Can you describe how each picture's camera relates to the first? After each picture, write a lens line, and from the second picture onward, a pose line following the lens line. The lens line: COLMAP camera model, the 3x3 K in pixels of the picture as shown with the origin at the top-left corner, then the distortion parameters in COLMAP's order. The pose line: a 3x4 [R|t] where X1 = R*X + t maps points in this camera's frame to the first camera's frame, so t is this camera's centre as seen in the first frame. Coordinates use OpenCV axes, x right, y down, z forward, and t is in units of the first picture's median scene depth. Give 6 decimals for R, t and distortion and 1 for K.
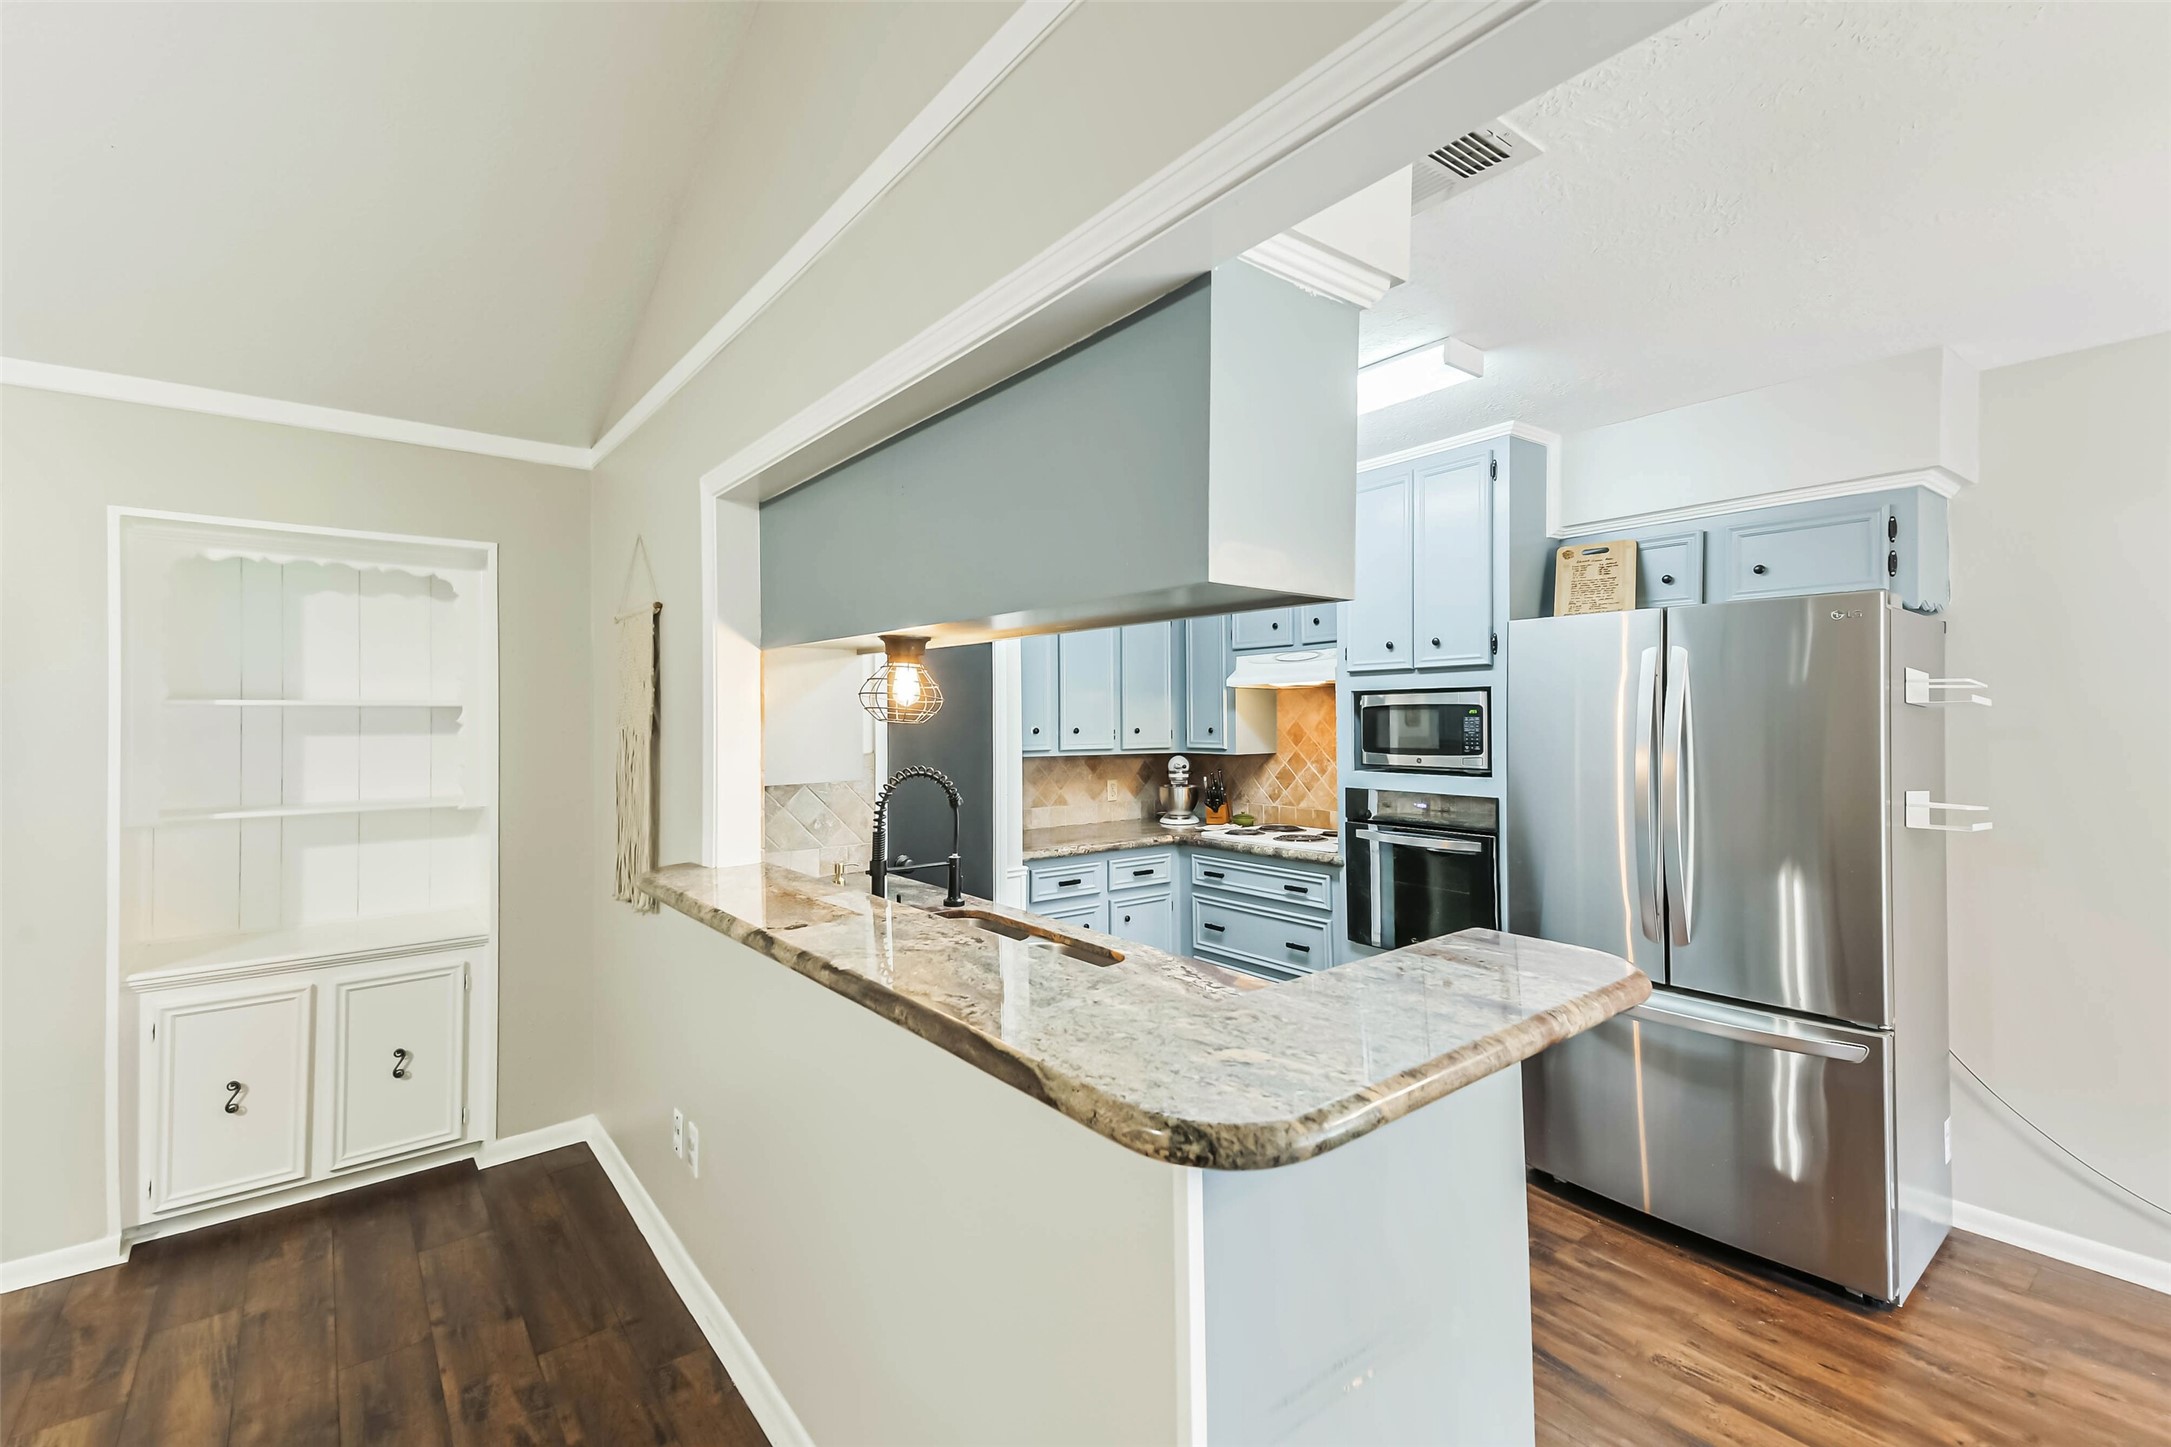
lens RADIAL K [[943.2, 0, 1074.4], [0, 943.2, 705.8], [0, 0, 1]] dist [0.059116, -0.023064]
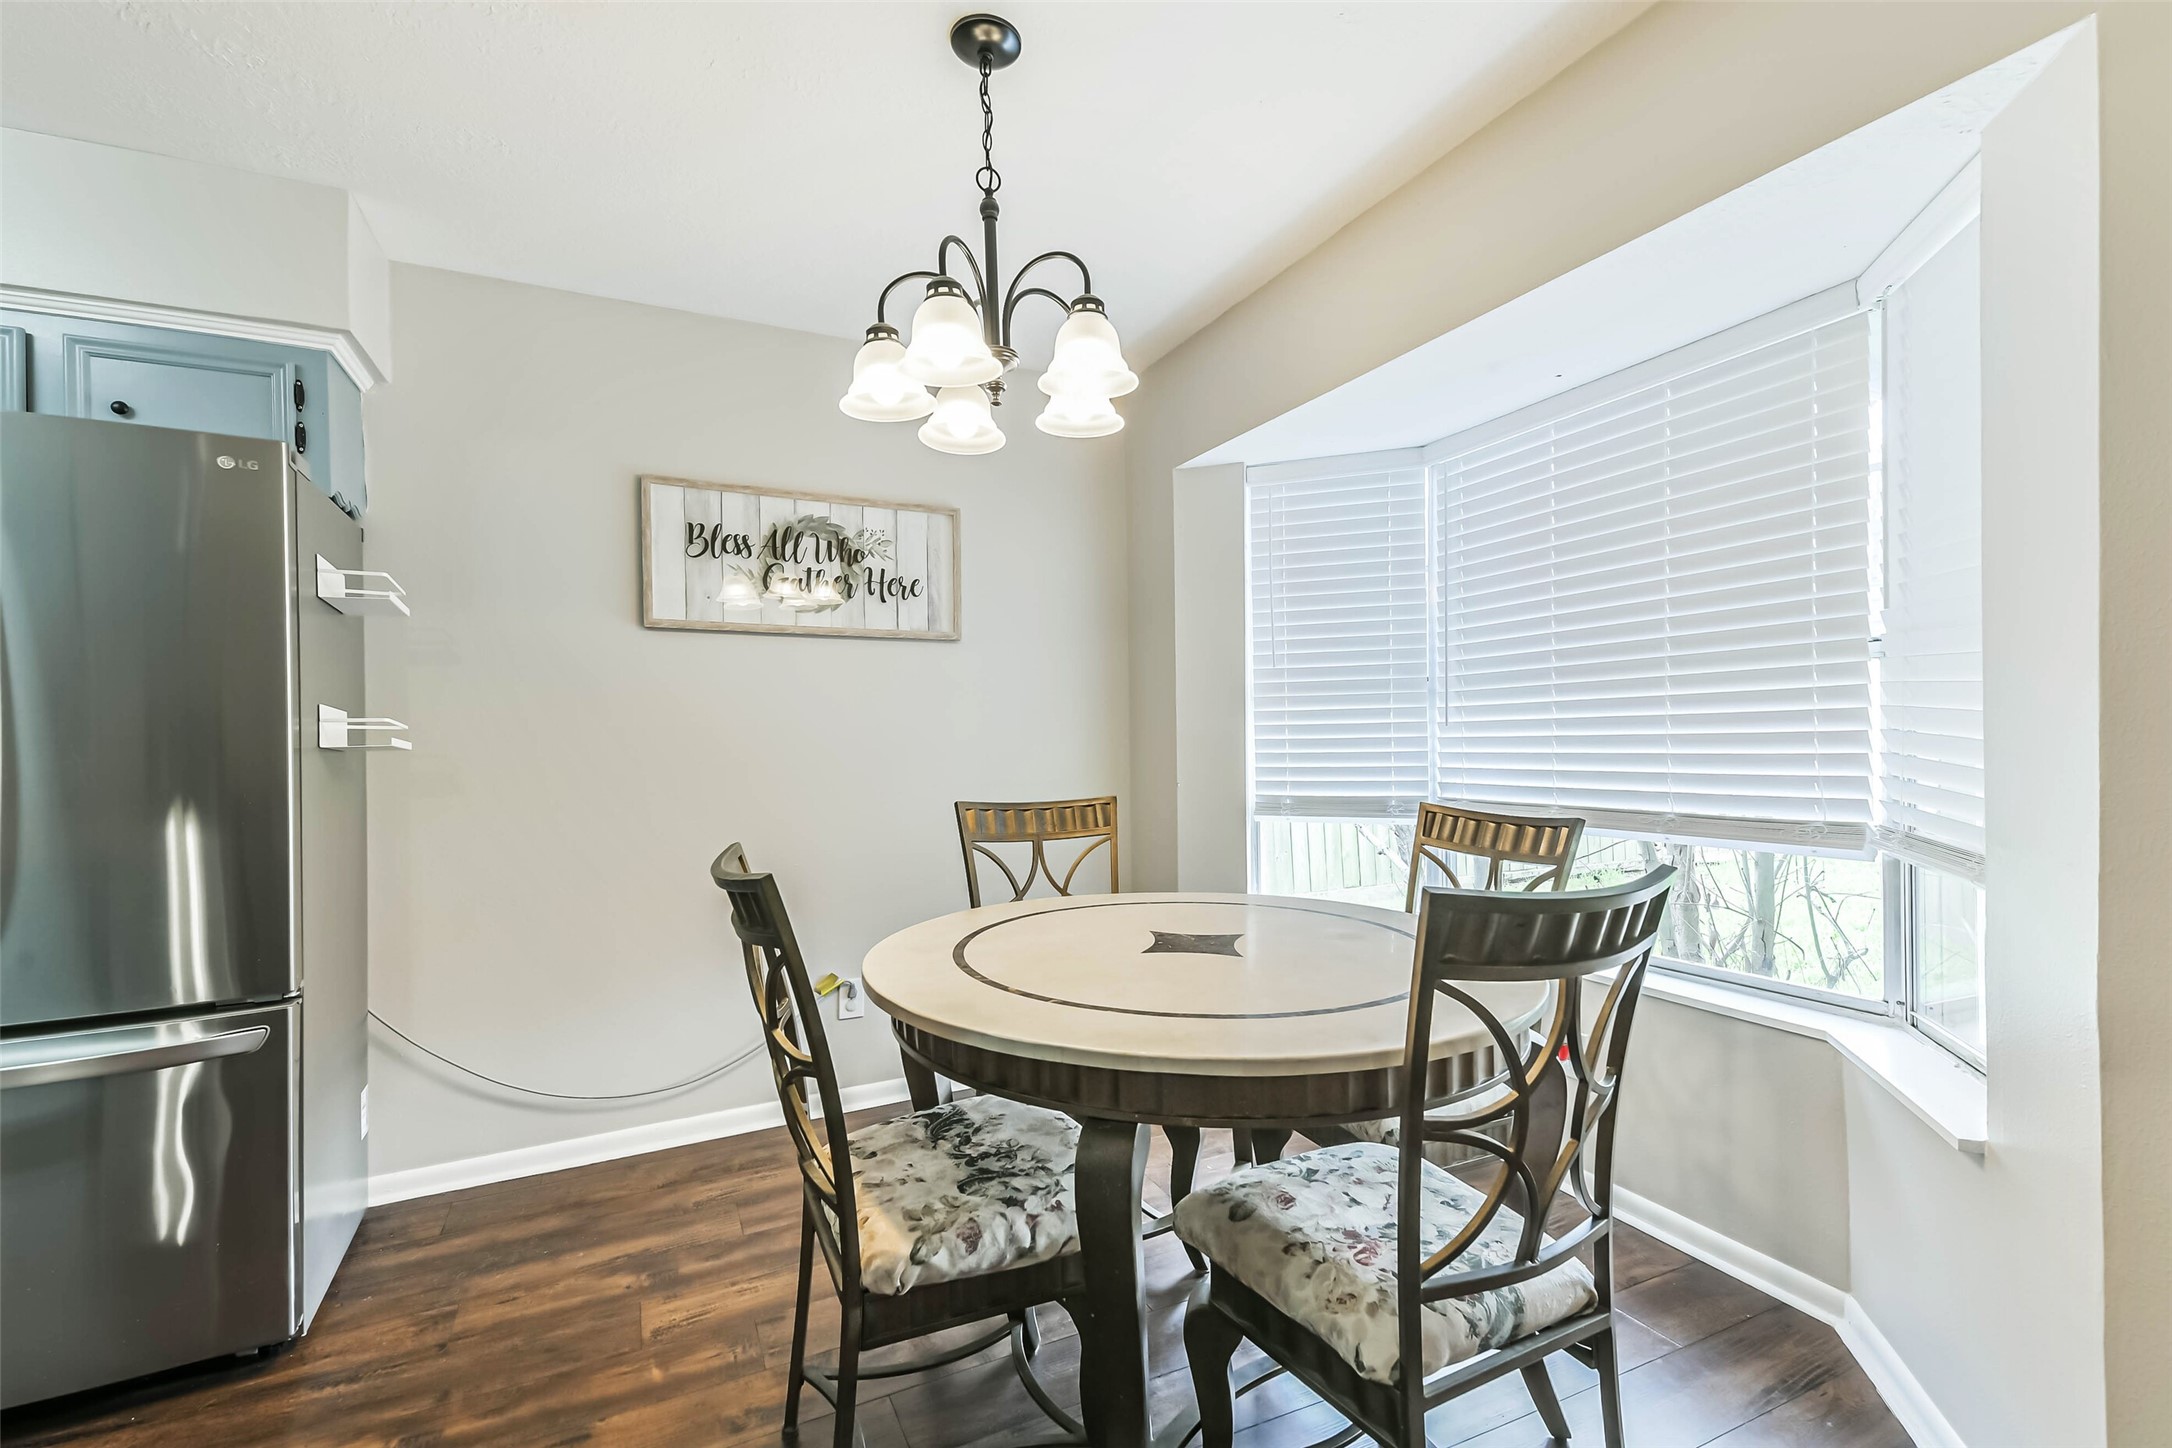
lens RADIAL K [[943.6, 0, 1096.0], [0, 943.6, 731.5], [0, 0, 1]] dist [0.059116, -0.023064]
pose [[0.202602, 0.000727, 0.979261, 0.134874], [0.007020, 0.999973, -0.002195, 0.087521], [-0.979236, 0.007319, 0.202591, 0.137938]]
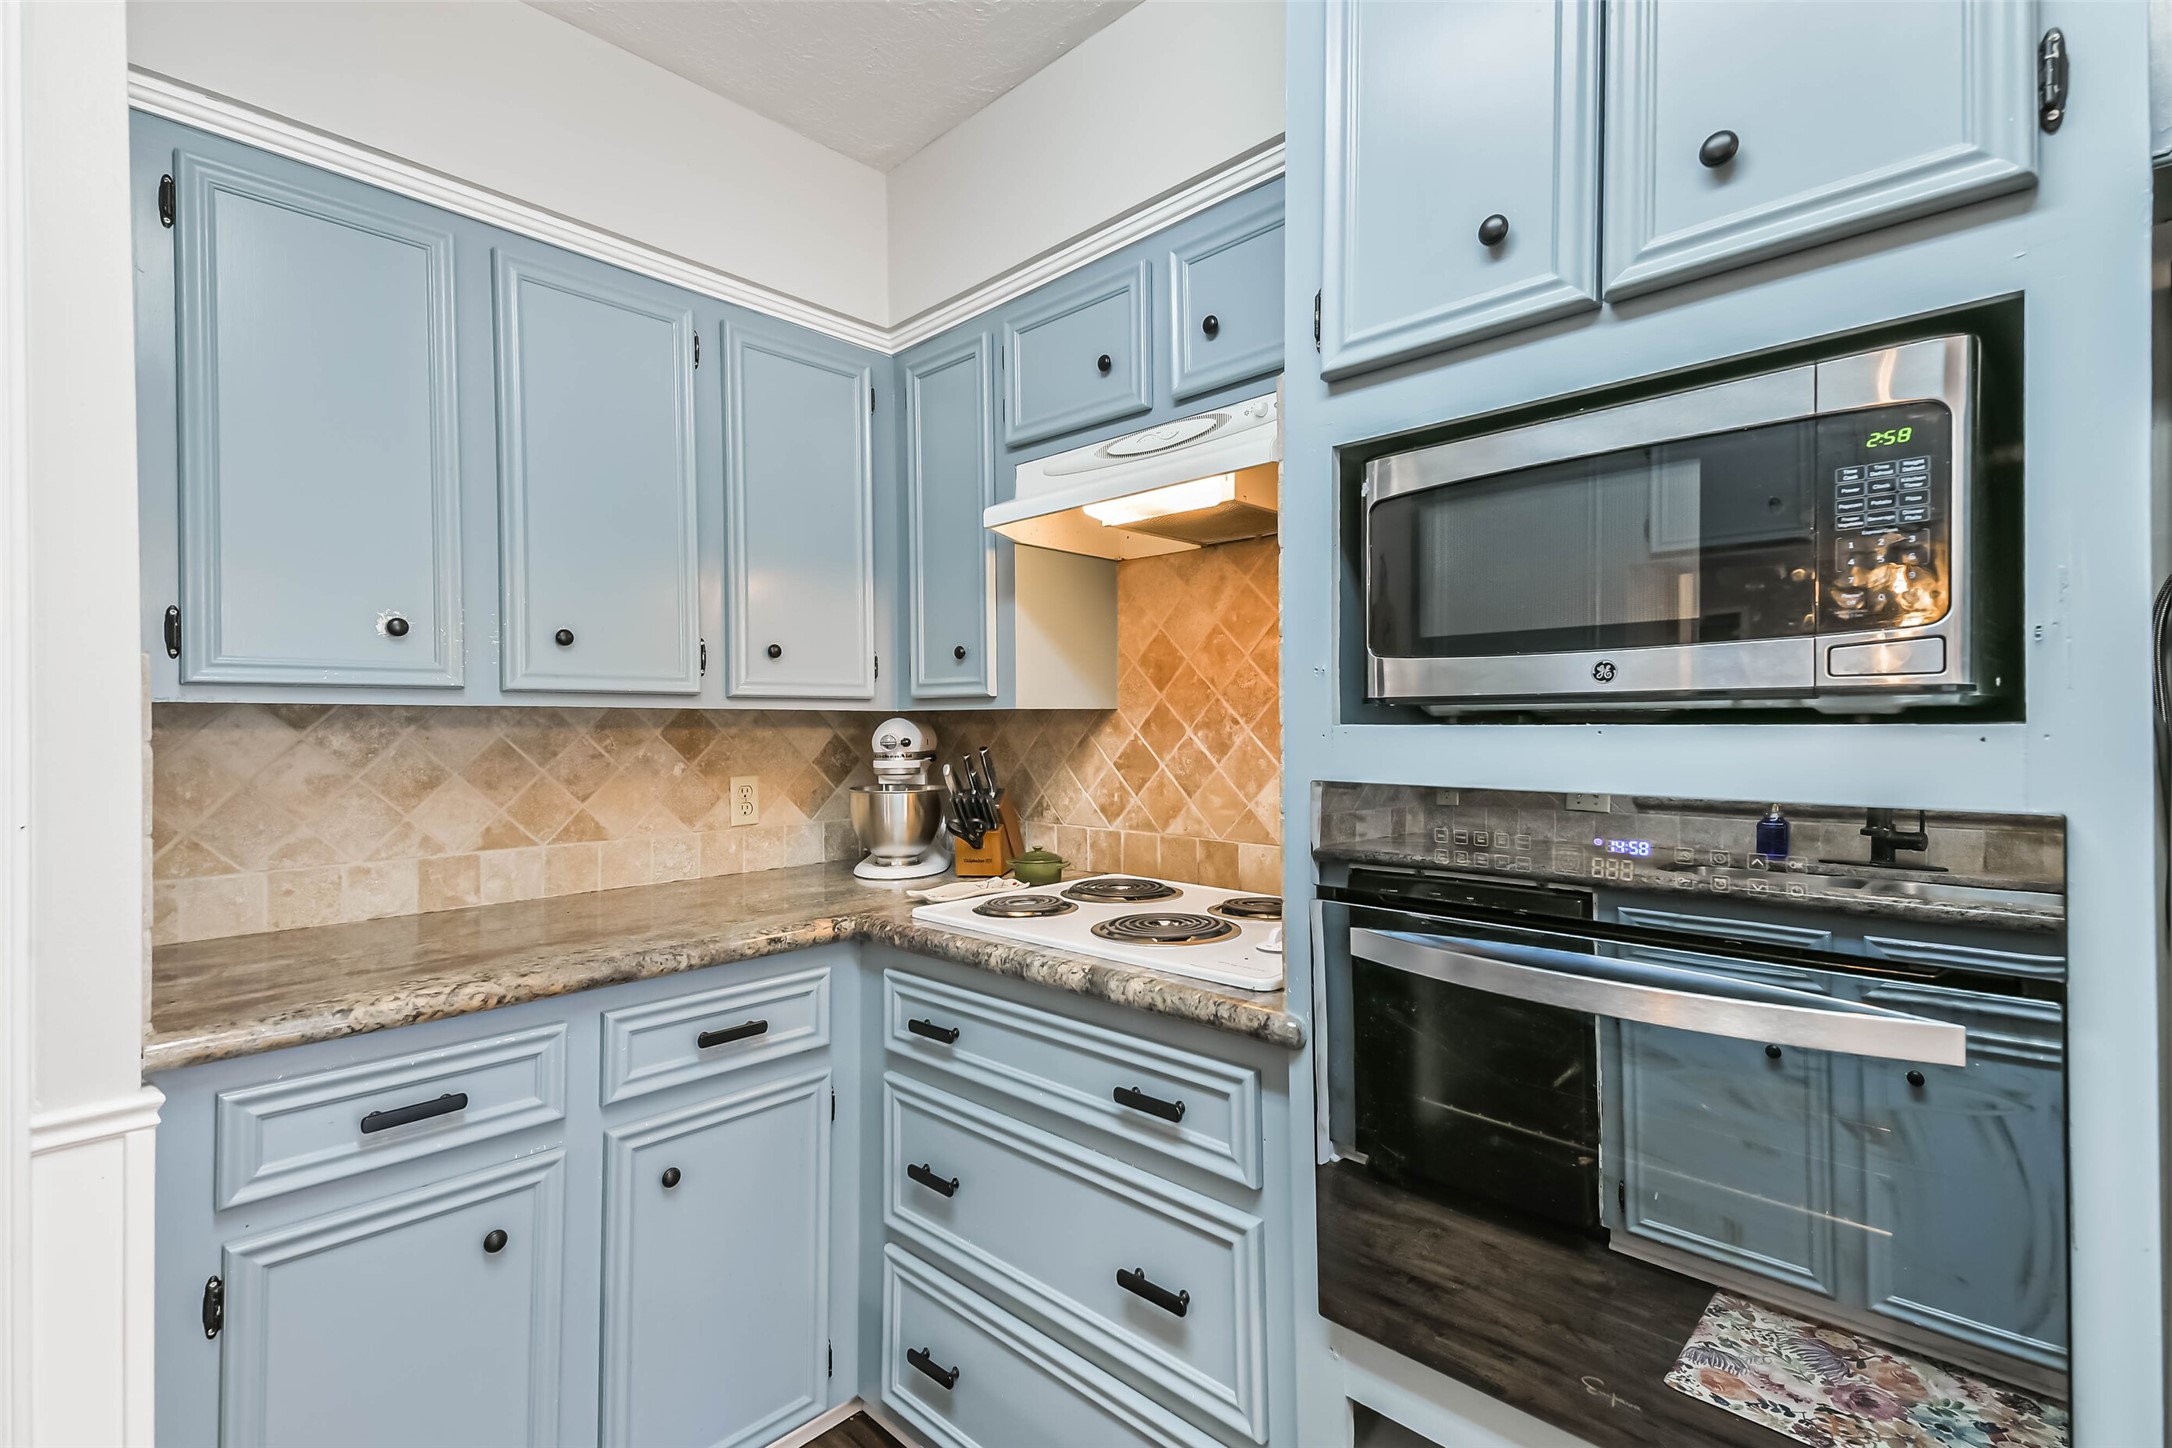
lens RADIAL K [[1024.1, 0, 1096.4], [0, 1024.1, 716.7], [0, 0, 1]] dist [0.043307, -0.008092]
pose [[0.988317, 0.000423, 0.152411, 0.188682], [-0.001718, 0.999964, 0.008369, 0.070017], [-0.152402, -0.008533, 0.988282, 0.763389]]
